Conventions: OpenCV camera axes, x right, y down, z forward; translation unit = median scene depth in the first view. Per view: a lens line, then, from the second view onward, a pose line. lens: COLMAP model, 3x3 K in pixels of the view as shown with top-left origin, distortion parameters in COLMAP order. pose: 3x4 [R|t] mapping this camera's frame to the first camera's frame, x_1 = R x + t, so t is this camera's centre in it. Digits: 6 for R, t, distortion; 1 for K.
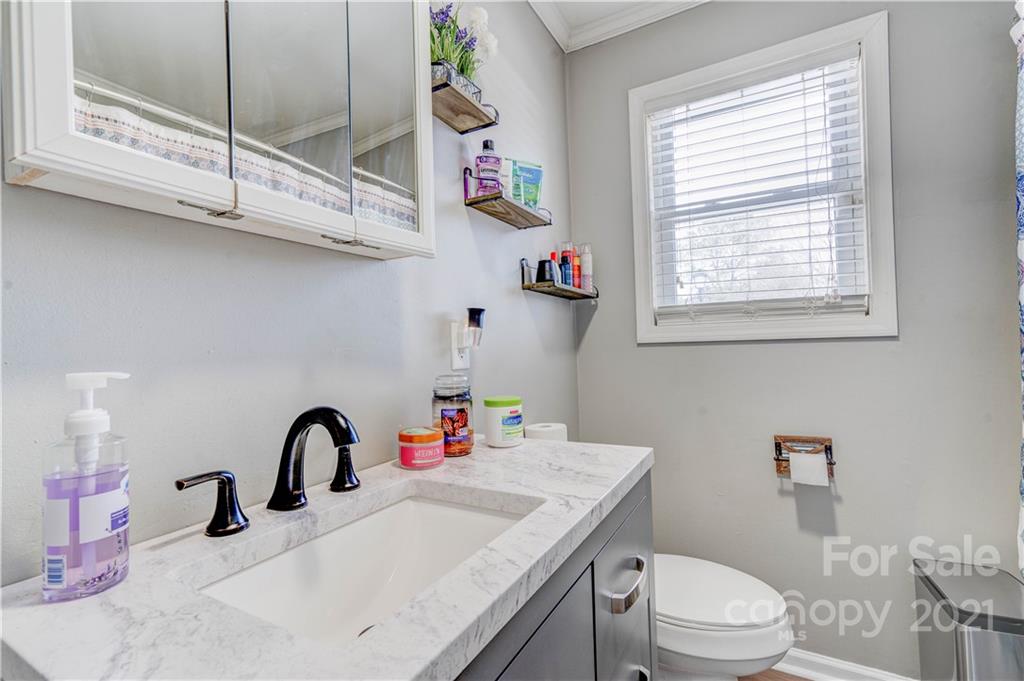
lens RADIAL K [[461.2, 0, 503.1], [0, 461.2, 338.5], [0, 0, 1]] dist [-0.001898, 0.000625]
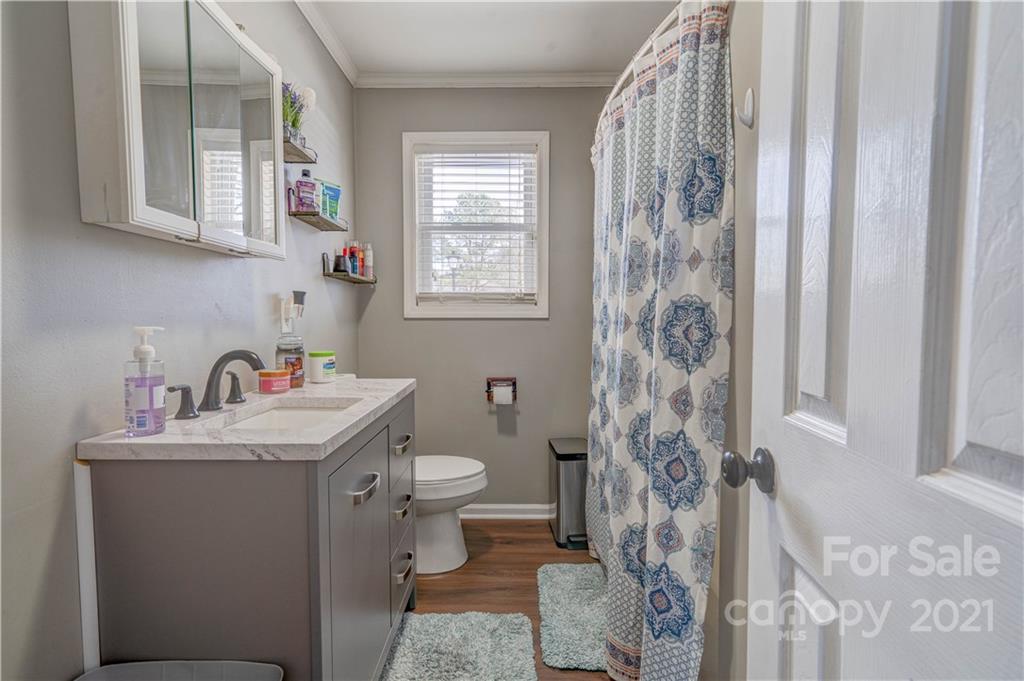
lens RADIAL K [[461.2, 0, 503.1], [0, 461.2, 338.5], [0, 0, 1]] dist [-0.001898, 0.000625]
pose [[0.871289, 0.005427, 0.490741, -0.180105], [-0.033136, 0.998308, 0.047792, -0.006510], [-0.489651, -0.057902, 0.869994, -0.493806]]
